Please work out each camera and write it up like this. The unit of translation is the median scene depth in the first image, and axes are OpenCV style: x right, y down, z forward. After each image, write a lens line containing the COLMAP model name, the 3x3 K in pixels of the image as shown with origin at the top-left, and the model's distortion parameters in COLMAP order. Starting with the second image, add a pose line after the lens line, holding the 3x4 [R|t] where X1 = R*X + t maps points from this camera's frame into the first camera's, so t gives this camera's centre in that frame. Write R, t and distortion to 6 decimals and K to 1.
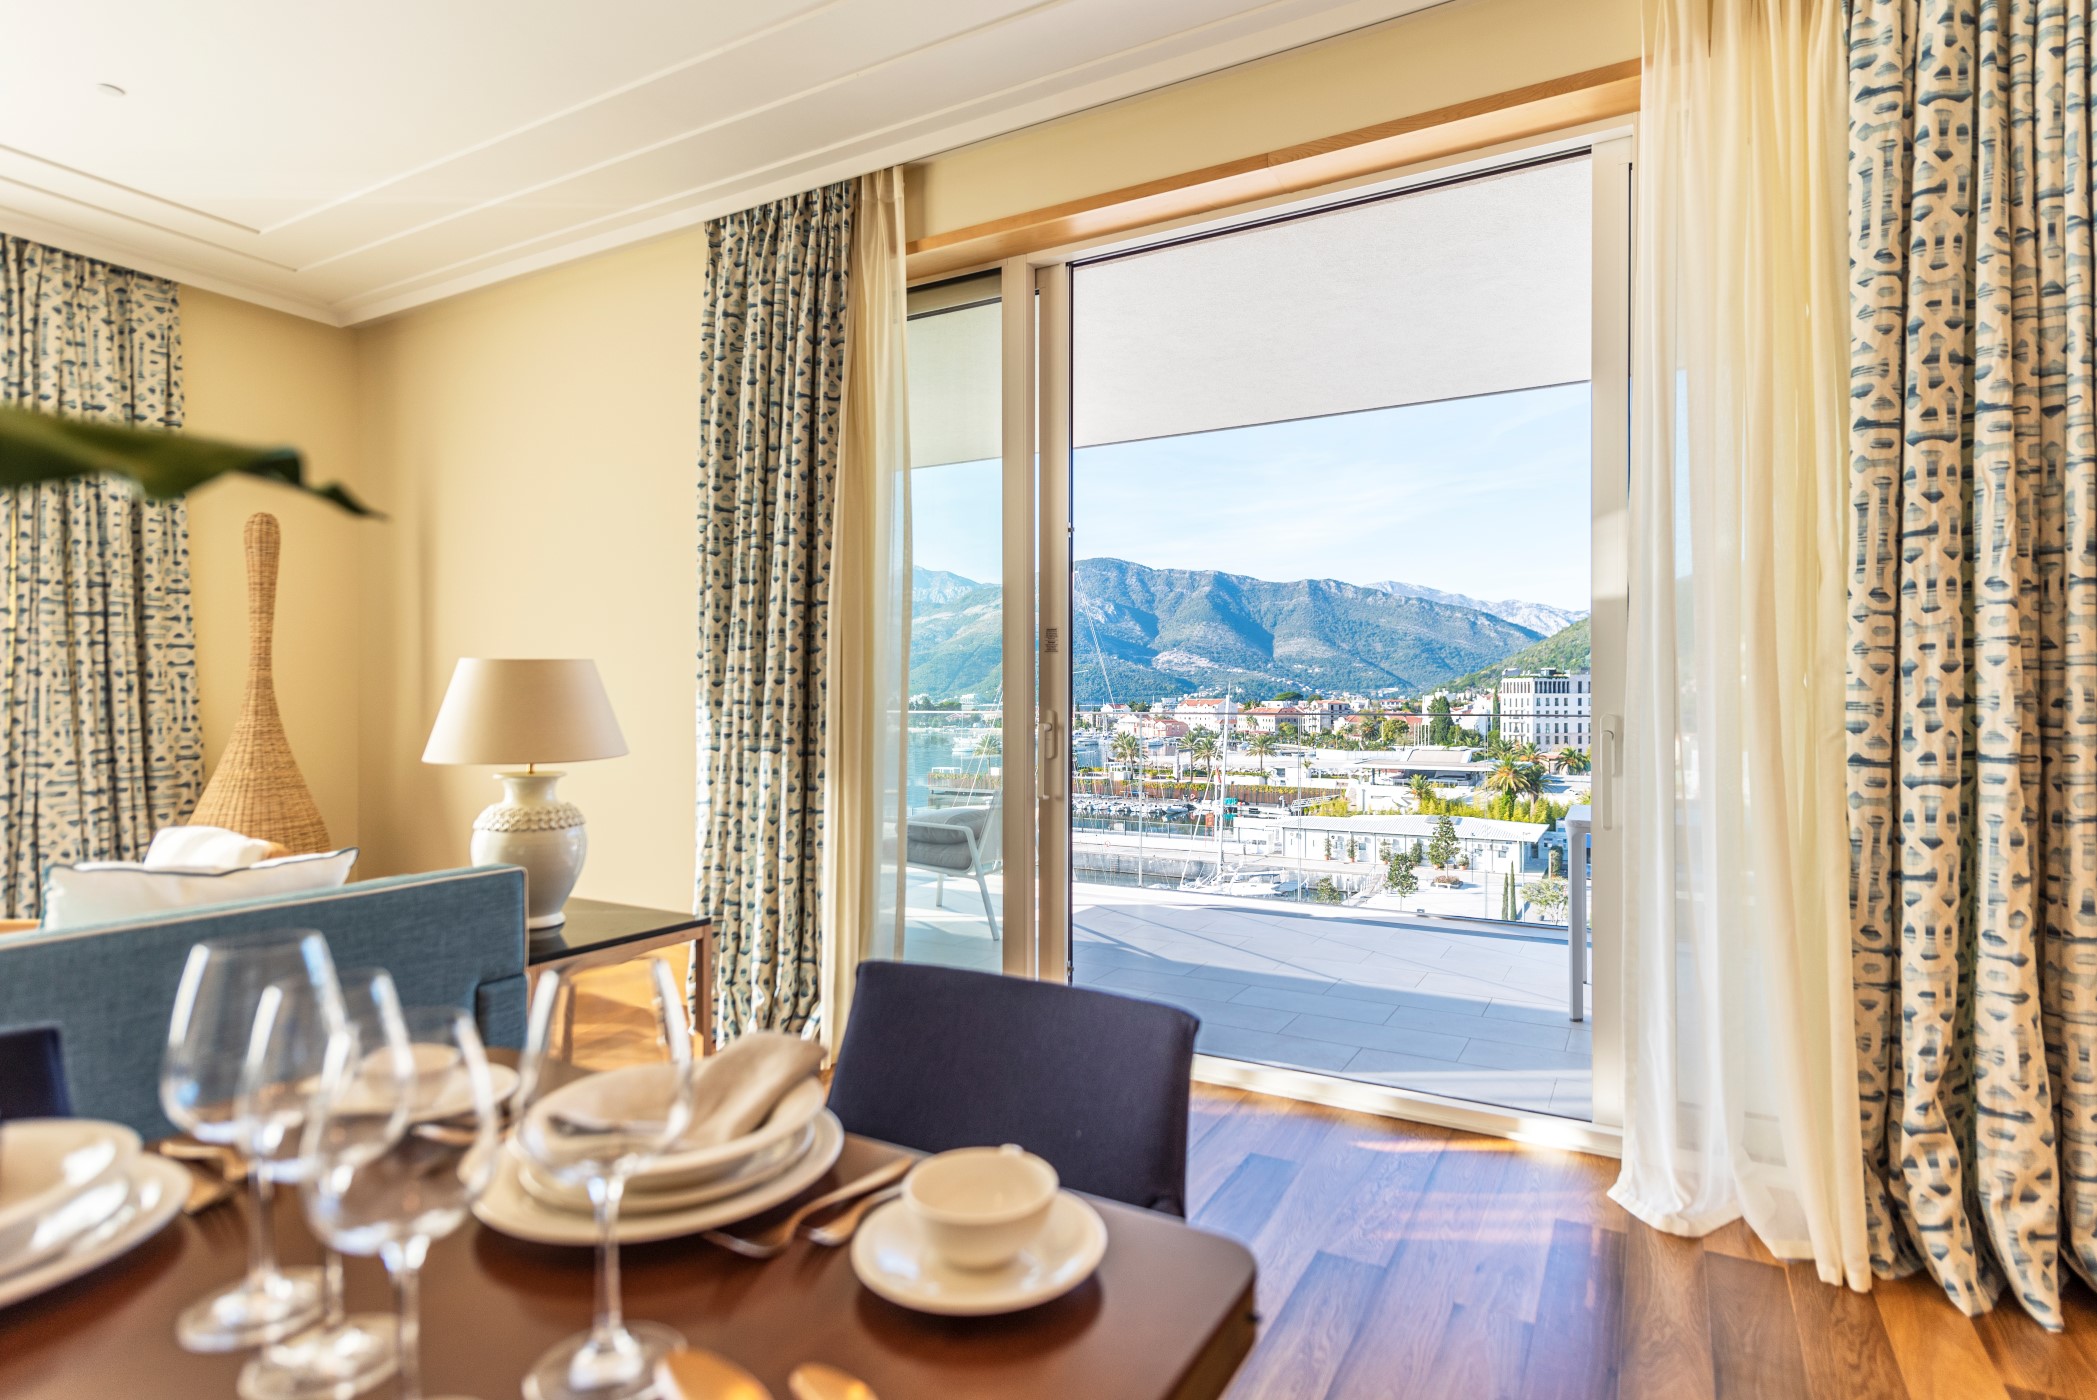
lens RADIAL K [[1073.9, 0, 1058.1], [0, 1073.9, 702.7], [0, 0, 1]] dist [0.005889, 0.001795]
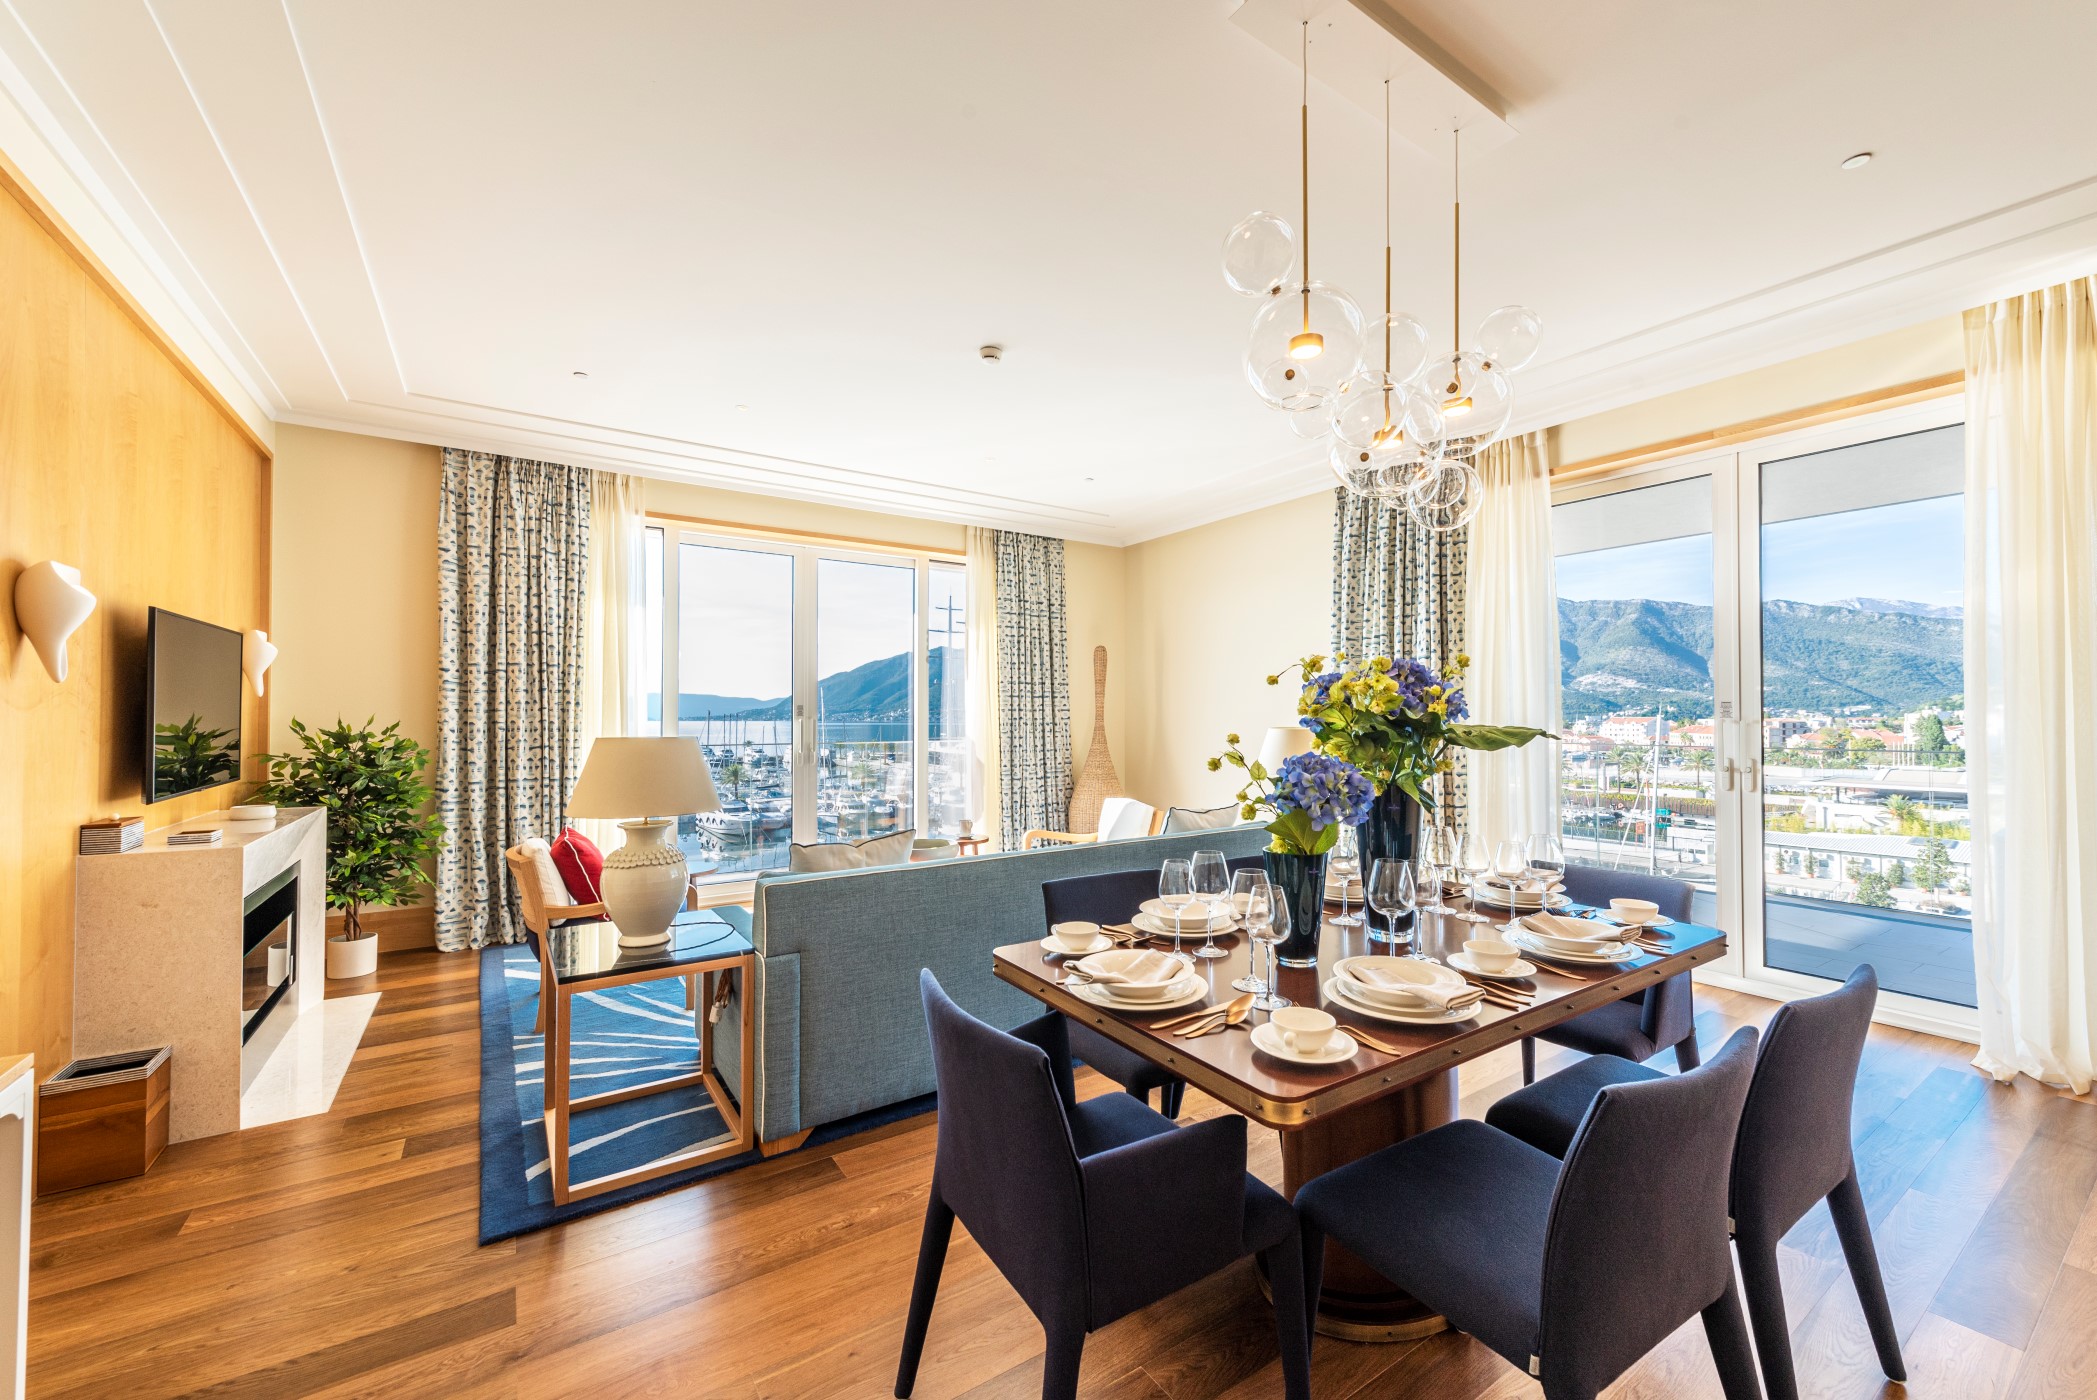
lens RADIAL K [[815.5, 0, 1061.3], [0, 815.5, 708.4], [0, 0, 1]] dist [0.007302, -0.002358]
pose [[0.890056, -0.007223, -0.455794, -0.096379], [0.000416, 0.999887, -0.015033, -0.032928], [0.455851, 0.013190, 0.889958, -0.435480]]
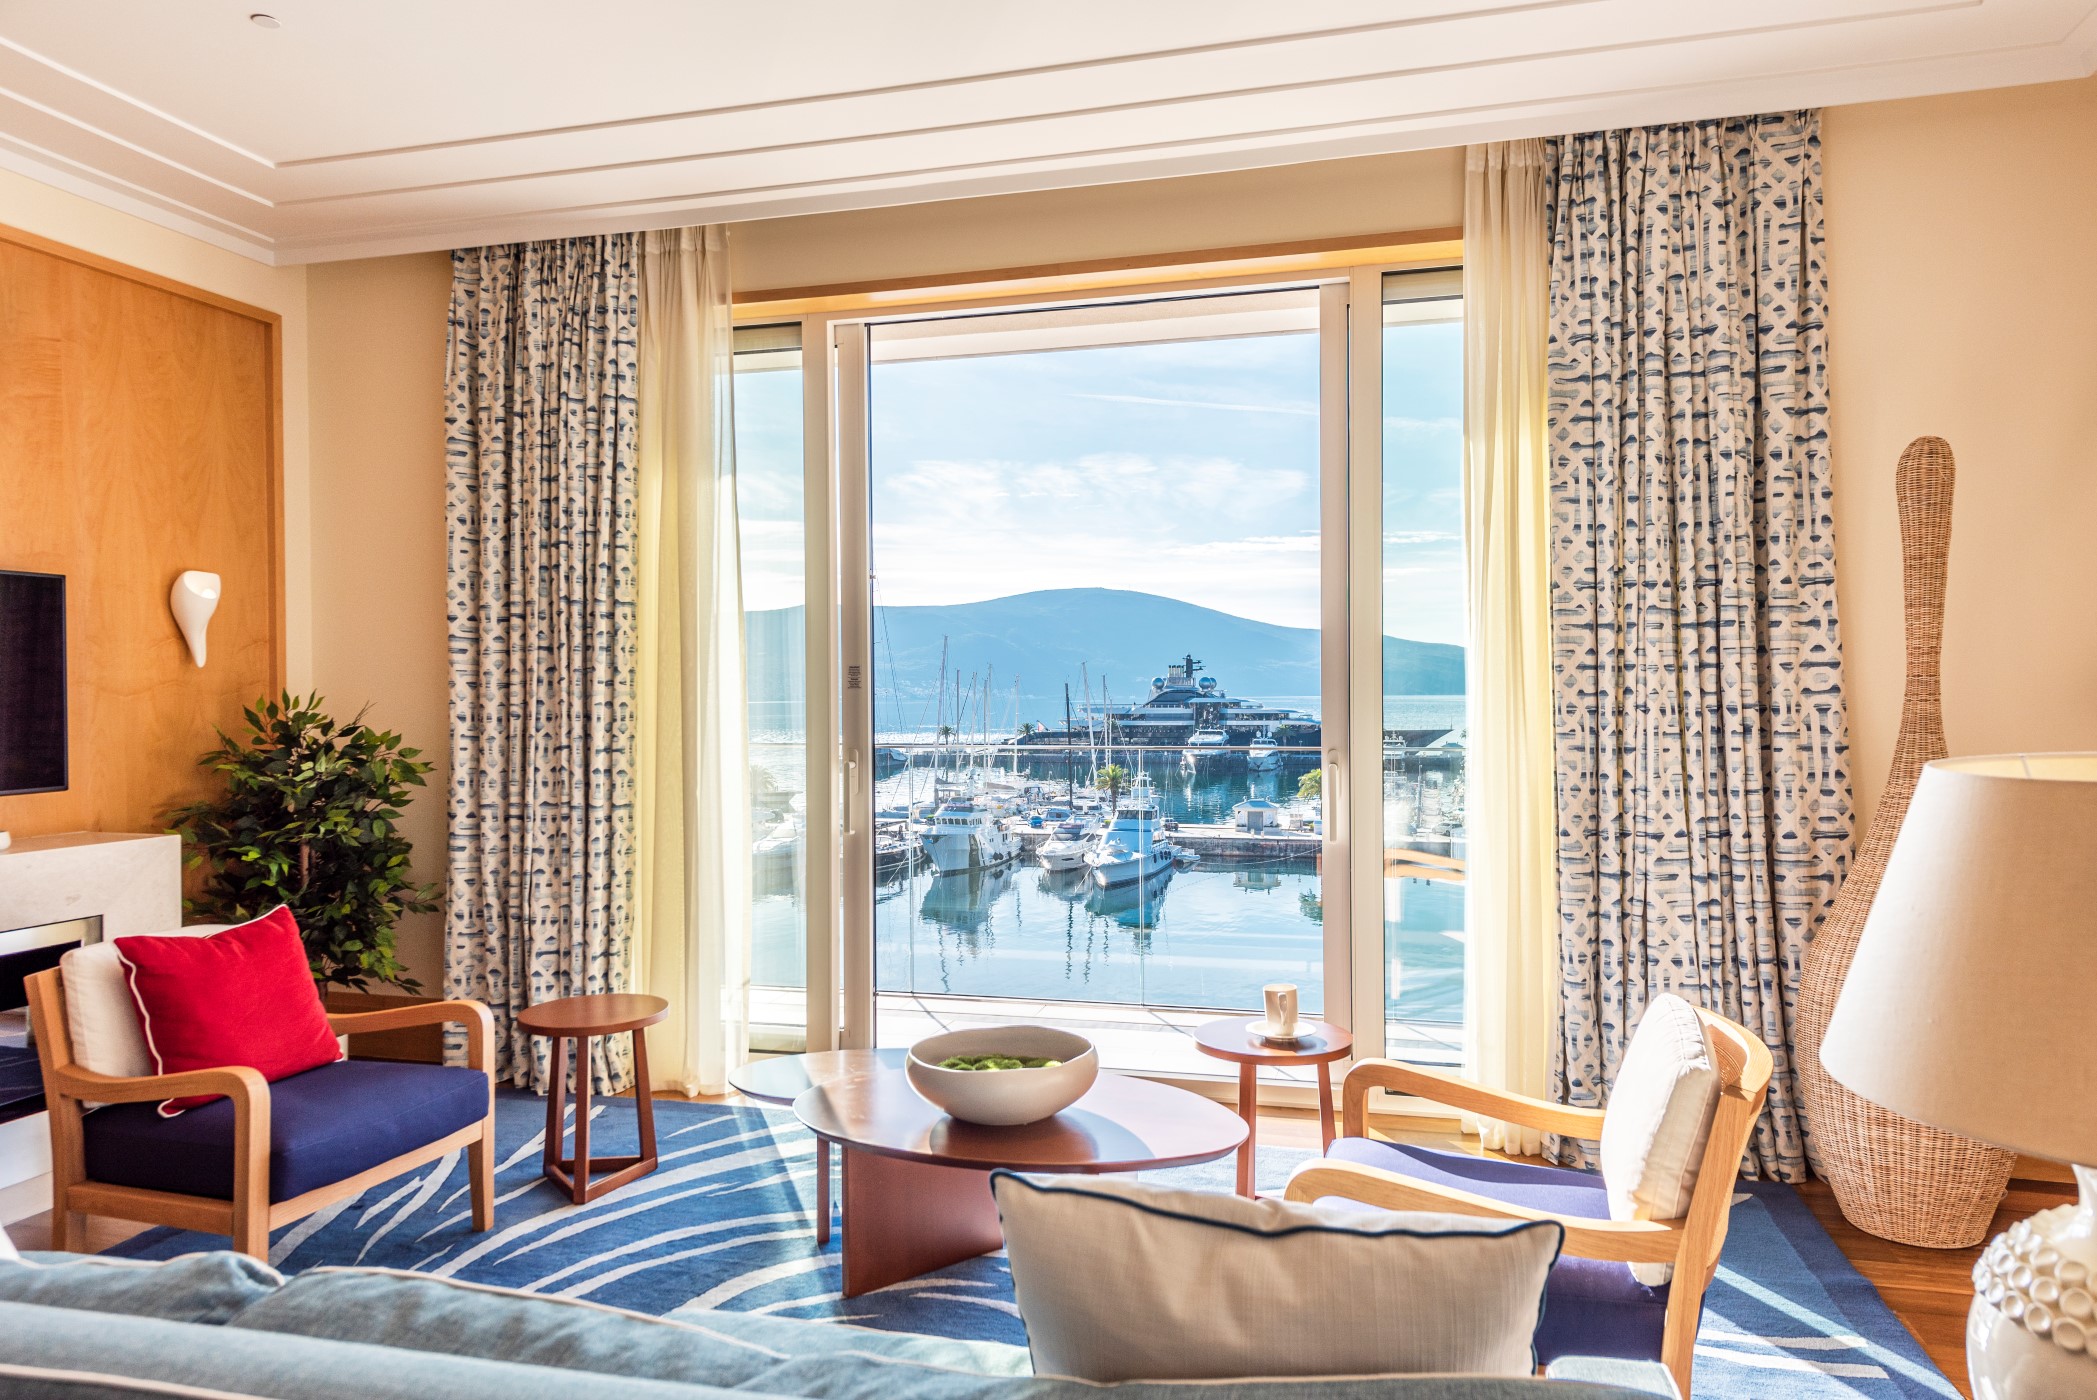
lens RADIAL K [[1361.1, 0, 1072.9], [0, 1361.1, 706.0], [0, 0, 1]] dist [0.004290, -0.007640]
pose [[0.244044, 0.005760, -0.969747, -0.126712], [0.003490, 0.999971, 0.006818, -0.035424], [0.969758, -0.005048, 0.244017, 0.370633]]
